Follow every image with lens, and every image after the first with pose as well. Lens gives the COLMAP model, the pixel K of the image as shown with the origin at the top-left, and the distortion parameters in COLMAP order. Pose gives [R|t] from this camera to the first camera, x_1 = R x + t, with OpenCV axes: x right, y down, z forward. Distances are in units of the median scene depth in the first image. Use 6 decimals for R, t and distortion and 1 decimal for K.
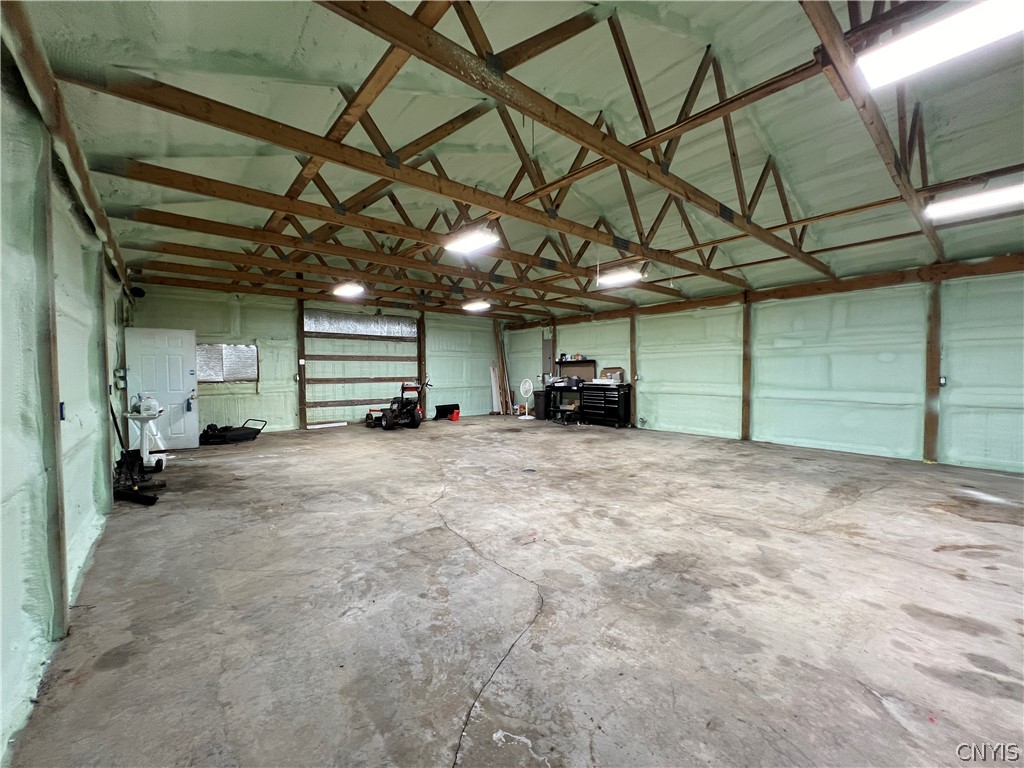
lens RADIAL K [[410.8, 0, 507.6], [0, 410.8, 382.6], [0, 0, 1]] dist [0.000350, 0.000425]
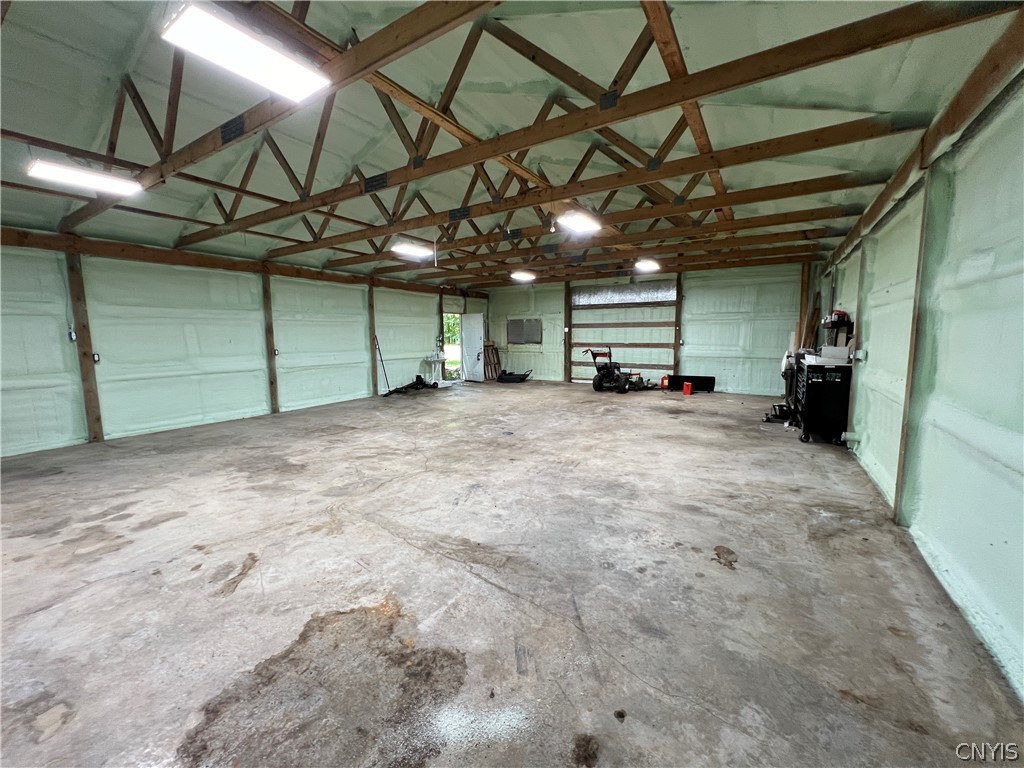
lens RADIAL K [[410.8, 0, 508.6], [0, 410.8, 378.5], [0, 0, 1]] dist [0.000350, 0.000425]
pose [[0.301972, 0.105162, -0.947499, 1.438296], [-0.022253, 0.994404, 0.103275, -0.057420], [0.953057, -0.010102, 0.302622, 0.901257]]
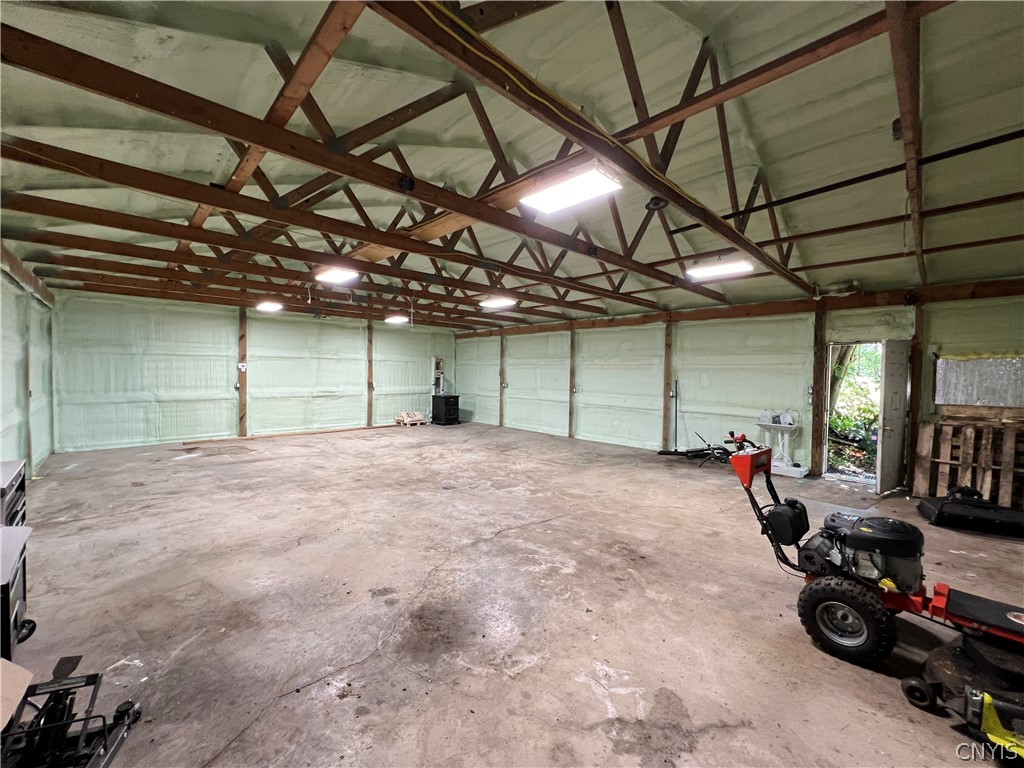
lens RADIAL K [[410.8, 0, 506.3], [0, 410.8, 384.8], [0, 0, 1]] dist [0.000350, 0.000425]
pose [[-0.997998, -0.006847, -0.062868, -0.028691], [-0.010959, 0.997805, 0.065304, -0.134211], [0.062283, 0.065862, -0.995883, 2.656280]]
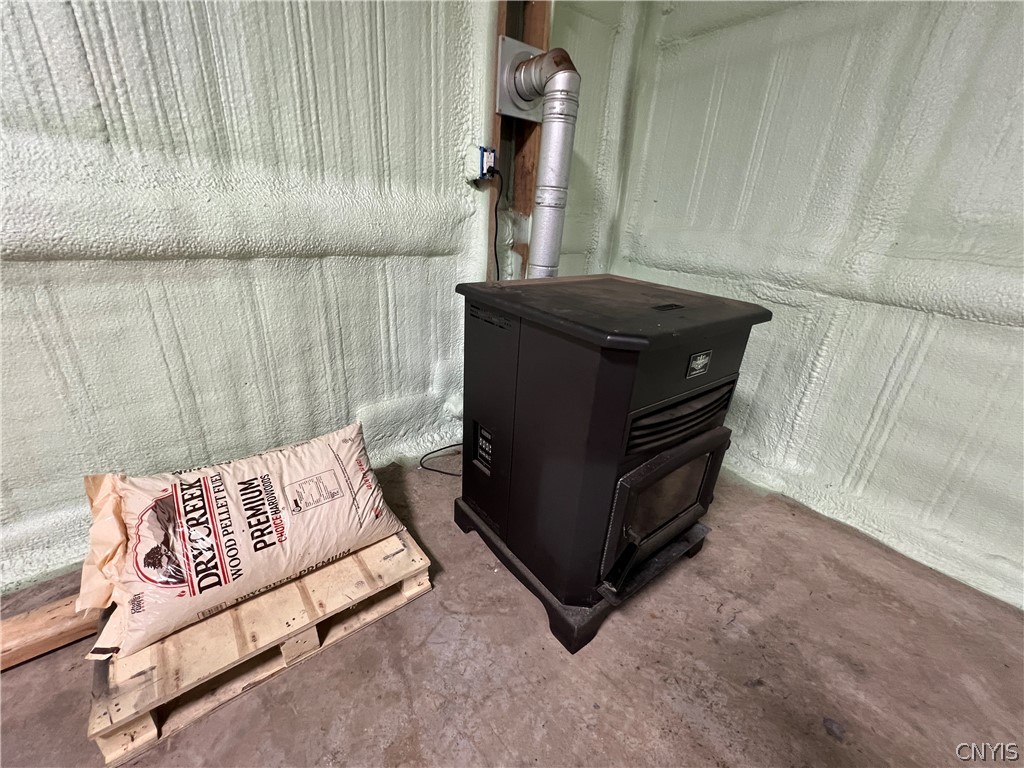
lens RADIAL K [[410.8, 0, 509.6], [0, 410.8, 385.5], [0, 0, 1]] dist [0.000350, 0.000425]
pose [[-0.997910, -0.062637, 0.015881, 0.254255], [-0.050513, 0.909413, 0.412814, 0.069498], [-0.040300, 0.411149, -0.910677, 0.167569]]
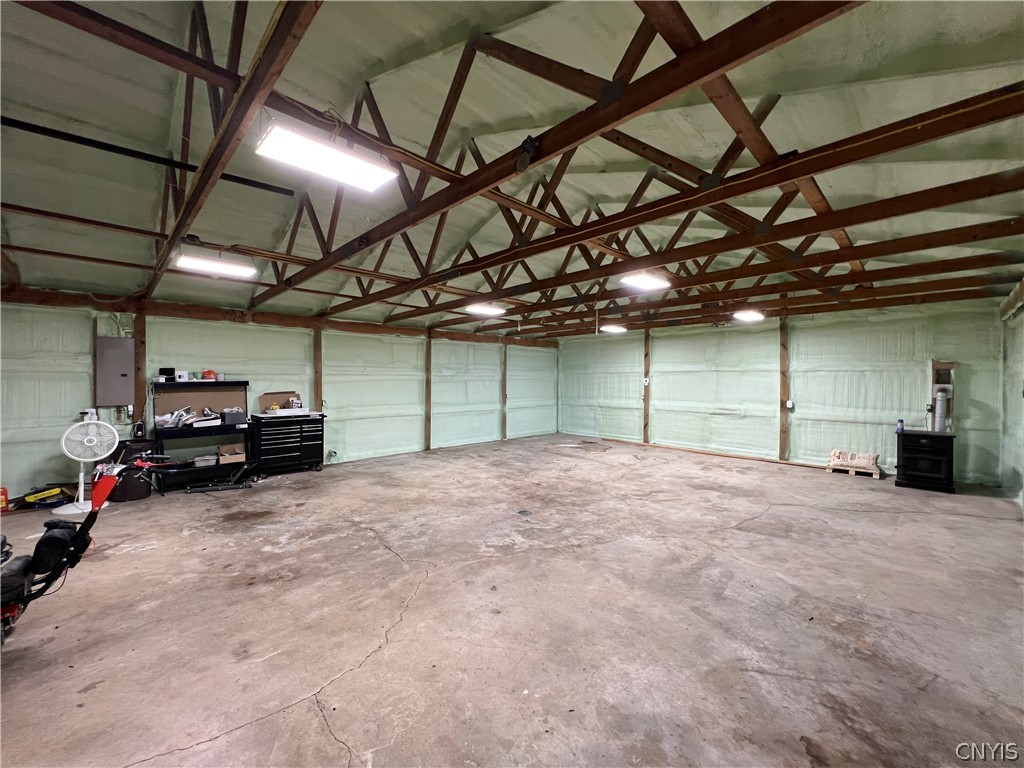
lens RADIAL K [[410.8, 0, 508.4], [0, 410.8, 382.0], [0, 0, 1]] dist [0.000350, 0.000425]
pose [[-0.075022, -0.002495, 0.997179, -1.131116], [0.028100, 0.999594, 0.004615, -0.104554], [-0.996786, 0.028367, -0.074922, 1.468401]]
